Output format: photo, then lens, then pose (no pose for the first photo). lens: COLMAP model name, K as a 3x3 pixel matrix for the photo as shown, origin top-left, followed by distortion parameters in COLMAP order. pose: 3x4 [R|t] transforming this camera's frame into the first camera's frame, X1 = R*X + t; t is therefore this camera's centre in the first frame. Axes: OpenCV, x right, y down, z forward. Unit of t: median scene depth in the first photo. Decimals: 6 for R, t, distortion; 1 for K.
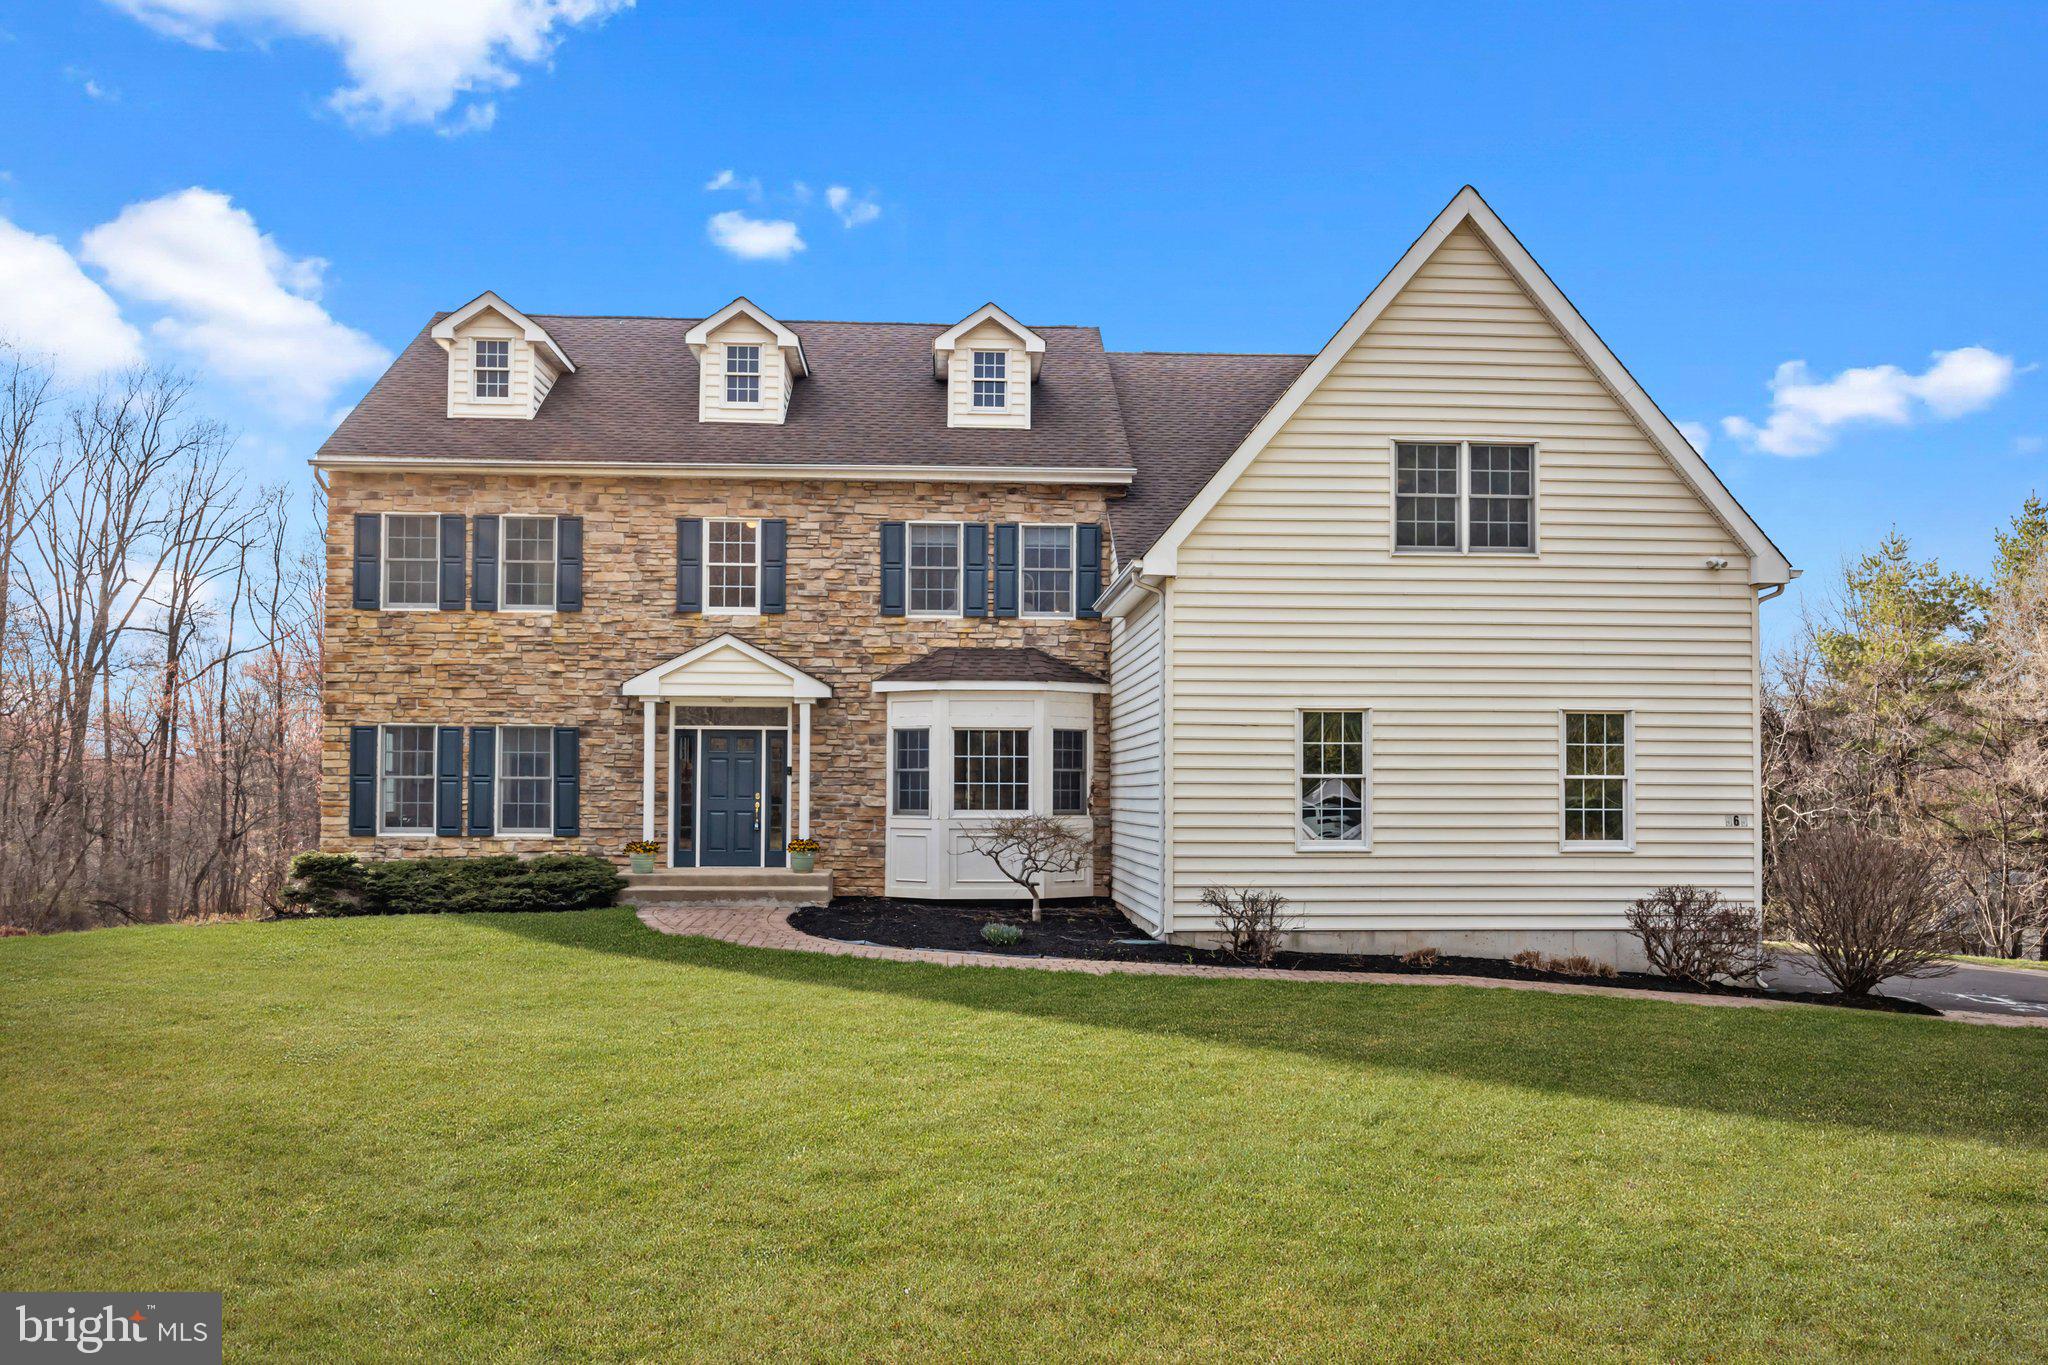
lens RADIAL K [[1627.1, 0, 1014.0], [0, 1627.1, 697.6], [0, 0, 1]] dist [0.000270, -0.001258]
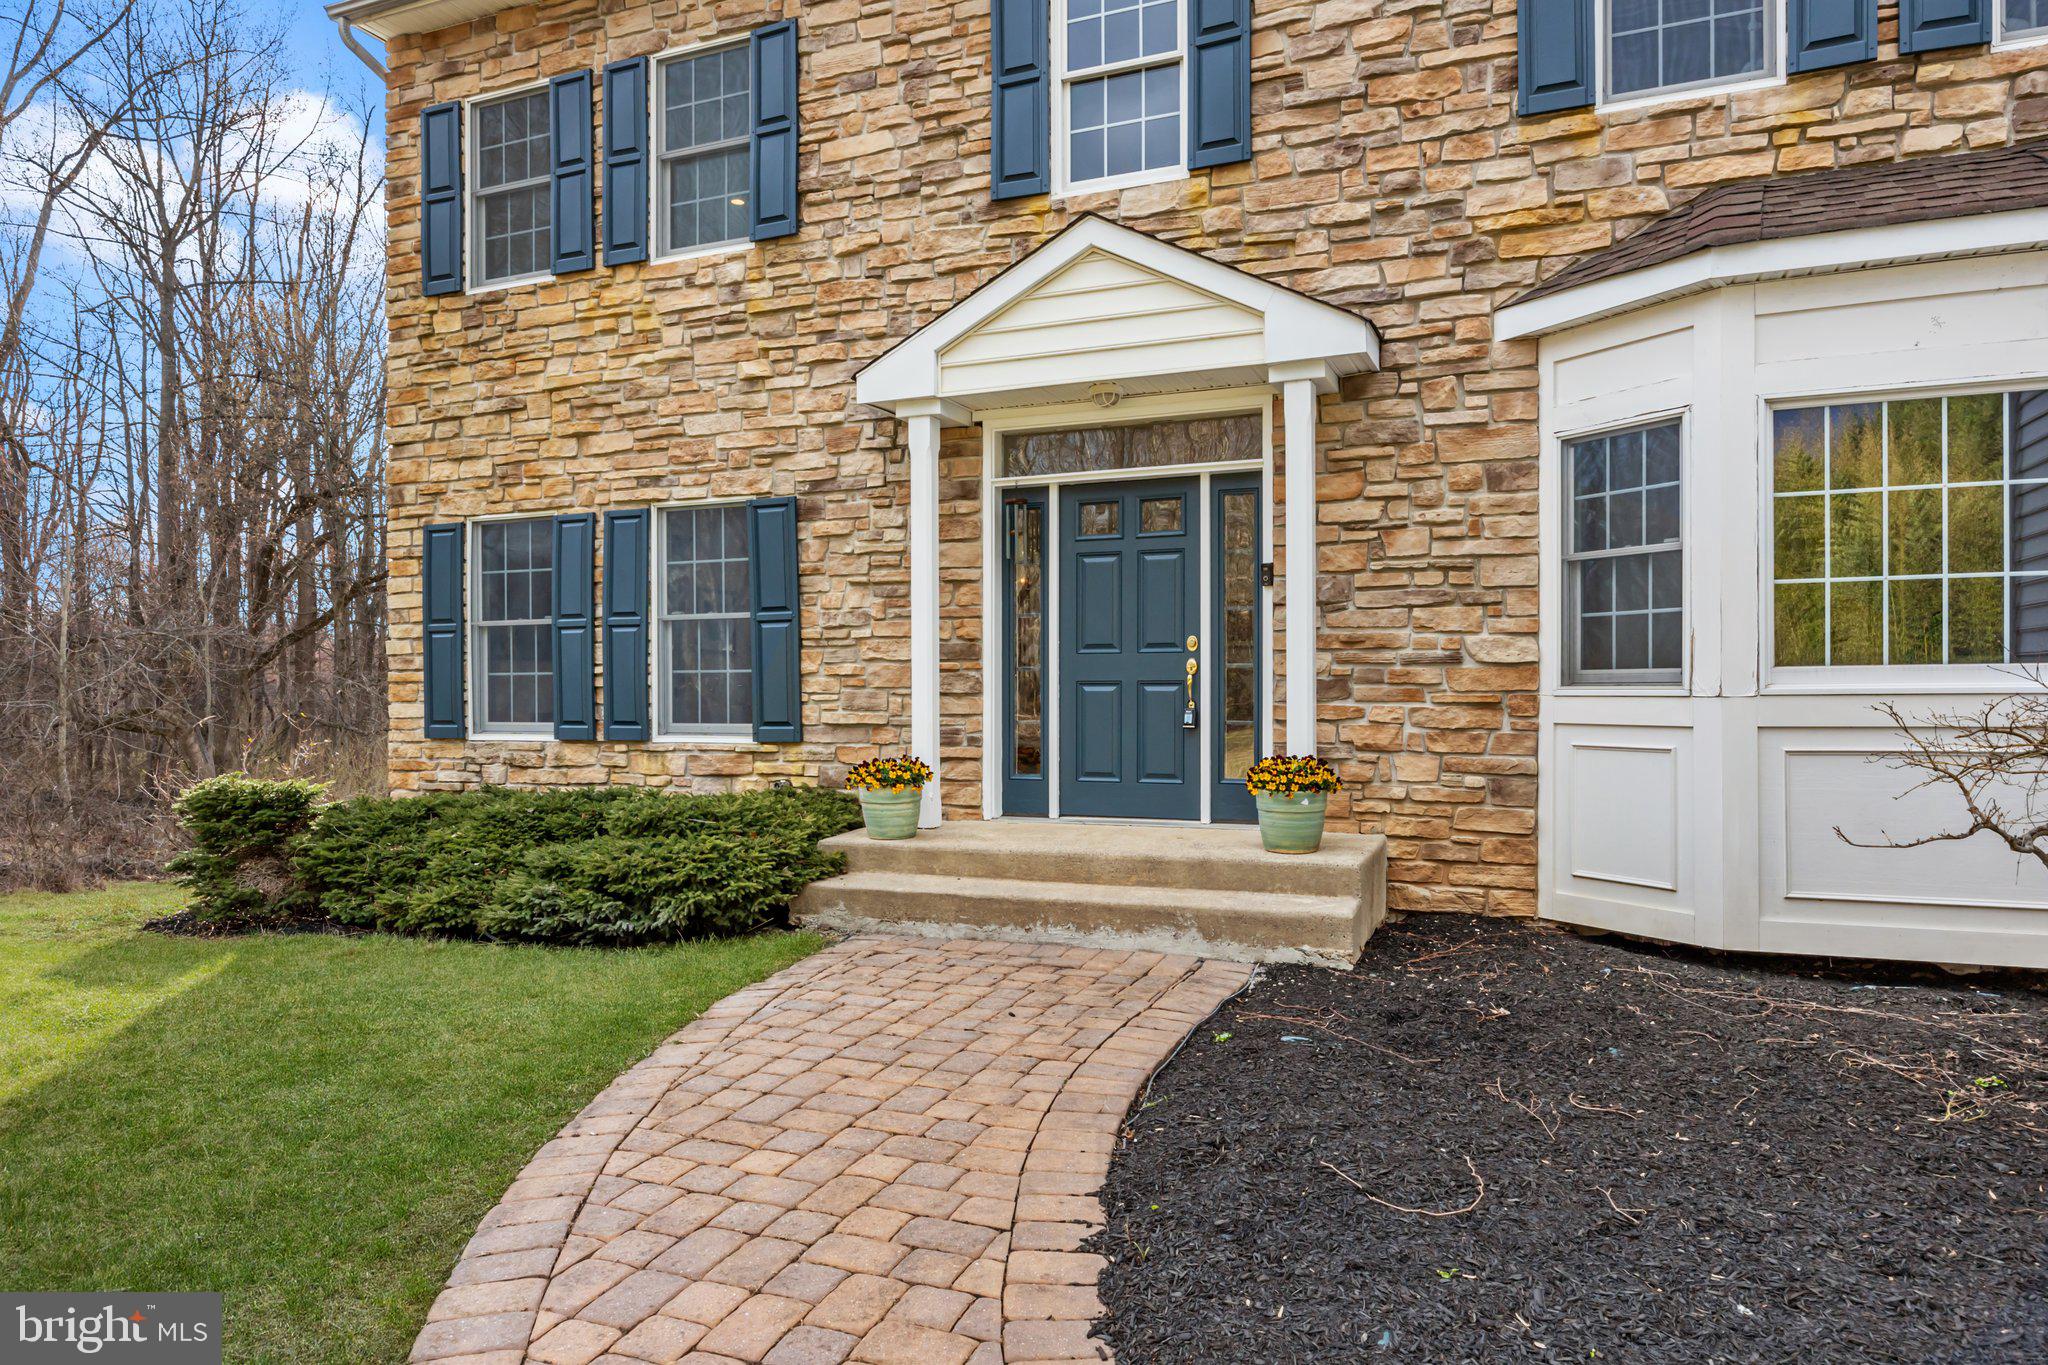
lens RADIAL K [[1347.6, 0, 1016.0], [0, 1347.6, 719.8], [0, 0, 1]] dist [-0.002964, 0.003848]
pose [[0.902618, -0.001295, -0.430441, -0.055585], [0.037935, 0.996344, 0.076551, 0.052658], [0.428768, -0.085425, 0.899367, 0.689027]]
